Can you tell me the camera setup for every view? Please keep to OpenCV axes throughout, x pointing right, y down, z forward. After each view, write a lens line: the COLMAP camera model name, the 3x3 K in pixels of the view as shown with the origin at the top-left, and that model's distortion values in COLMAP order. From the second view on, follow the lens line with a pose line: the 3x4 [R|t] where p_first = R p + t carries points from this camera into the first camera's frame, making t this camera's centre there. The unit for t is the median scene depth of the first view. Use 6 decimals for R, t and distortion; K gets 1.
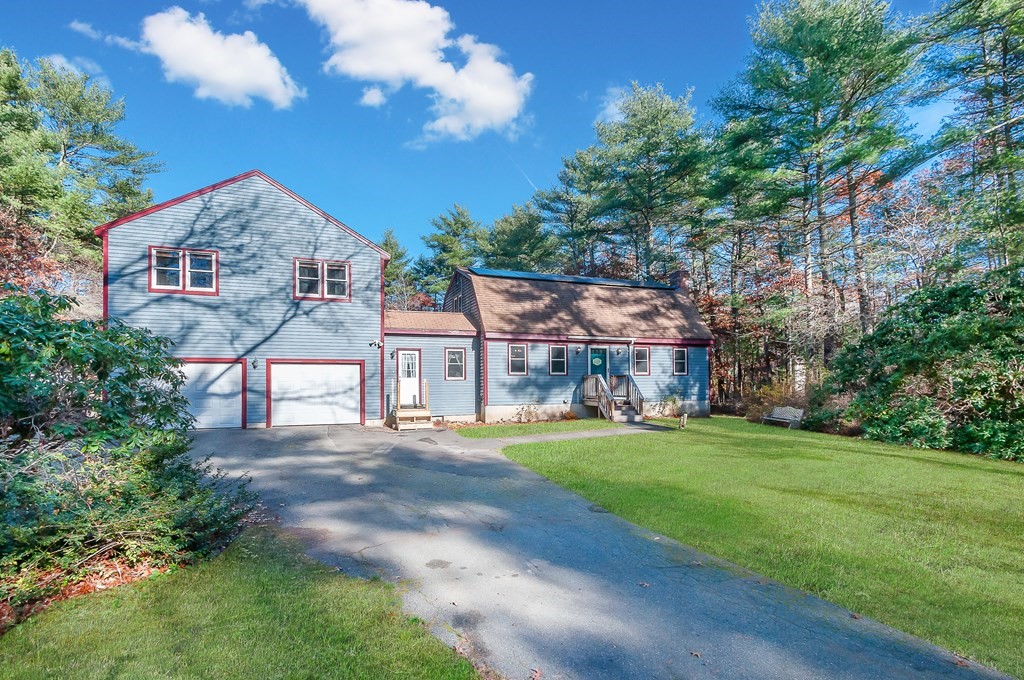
lens RADIAL K [[433.4, 0, 503.7], [0, 433.4, 385.0], [0, 0, 1]] dist [-0.001871, -0.000601]
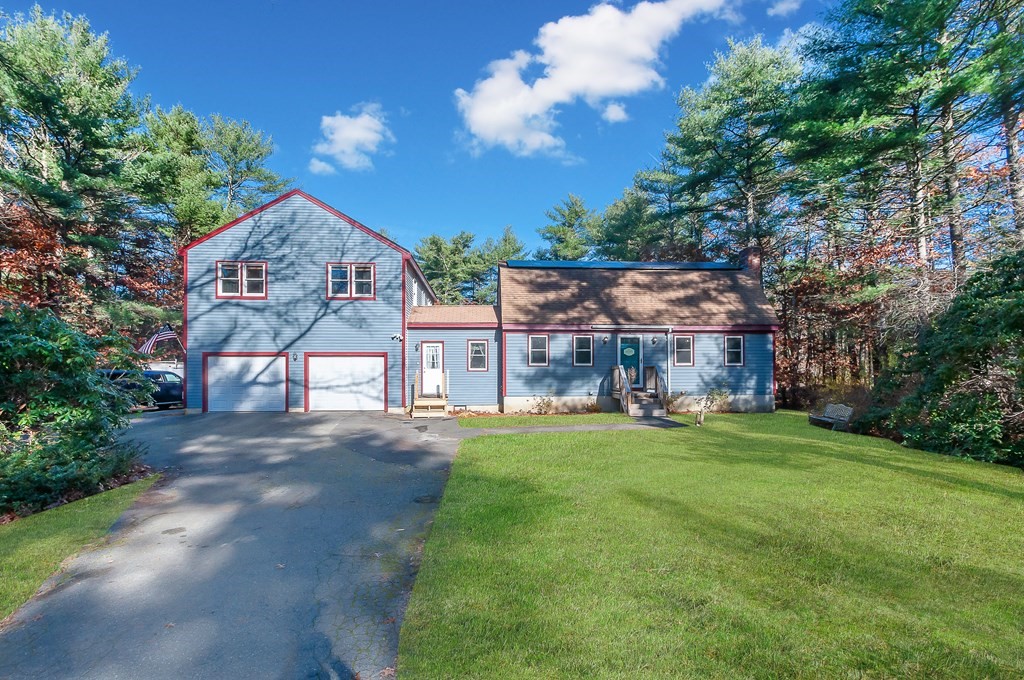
lens RADIAL K [[433.4, 0, 514.8], [0, 433.4, 377.9], [0, 0, 1]] dist [-0.001871, -0.000601]
pose [[0.964691, 0.006545, -0.263305, 0.256141], [-0.004981, 0.999966, 0.006606, -0.002610], [0.263339, -0.005061, 0.964690, 0.030339]]
